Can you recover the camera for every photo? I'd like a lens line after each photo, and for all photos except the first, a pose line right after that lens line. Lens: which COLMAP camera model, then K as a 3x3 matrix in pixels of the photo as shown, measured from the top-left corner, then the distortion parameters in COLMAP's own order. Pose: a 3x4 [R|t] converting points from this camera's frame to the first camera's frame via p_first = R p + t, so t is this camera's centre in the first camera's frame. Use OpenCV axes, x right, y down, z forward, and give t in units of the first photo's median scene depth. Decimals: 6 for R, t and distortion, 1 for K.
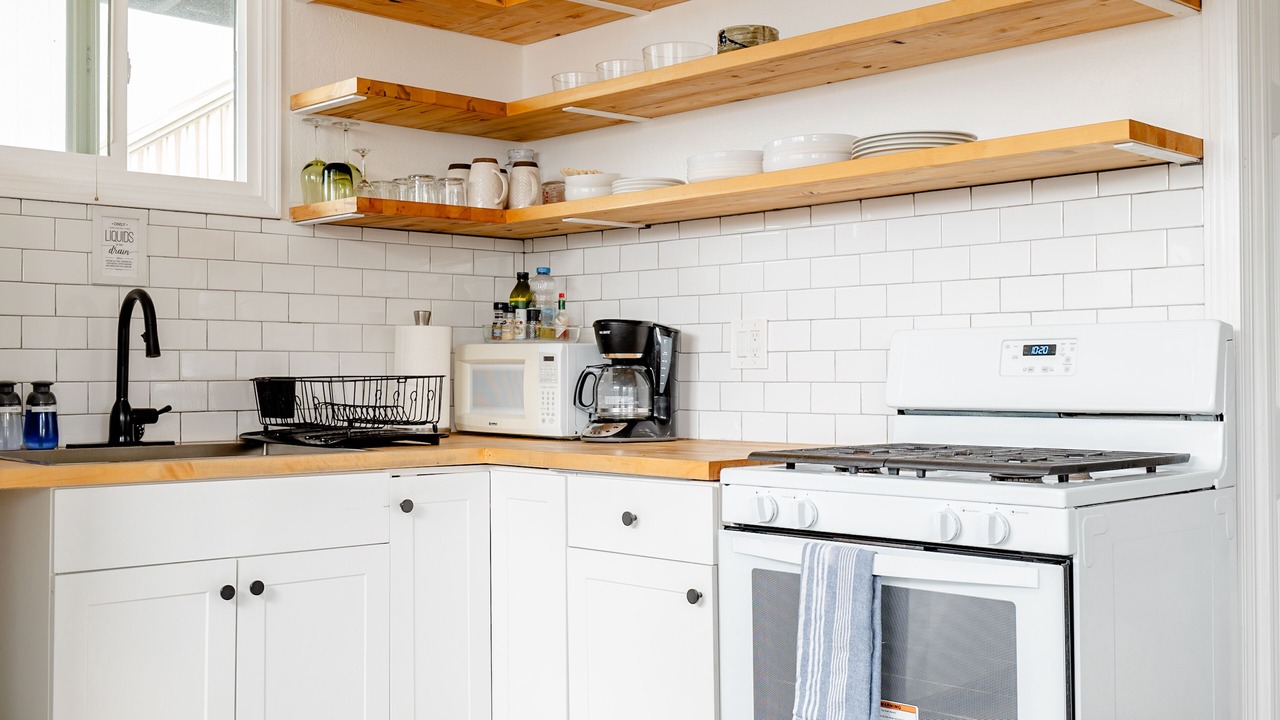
lens RADIAL K [[1409.8, 0, 639.9], [0, 1409.8, 393.1], [0, 0, 1]] dist [-0.005193, -0.003598]
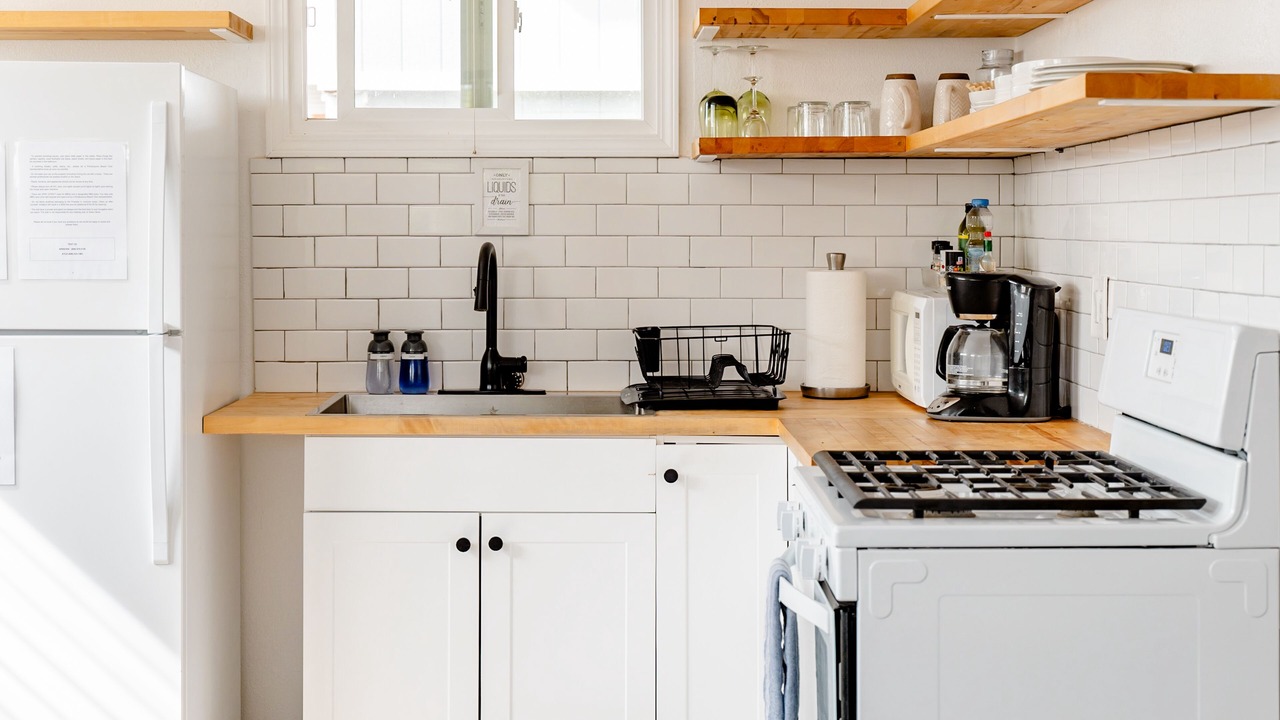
lens RADIAL K [[2054.9, 0, 640.0], [0, 2054.9, 360.0], [0, 0, 1]] dist [0.021449, 0.095832]
pose [[0.730192, 0.046672, -0.681646, 0.718617], [-0.011721, 0.998373, 0.055803, -0.070504], [0.683142, -0.032758, 0.729551, -0.017678]]
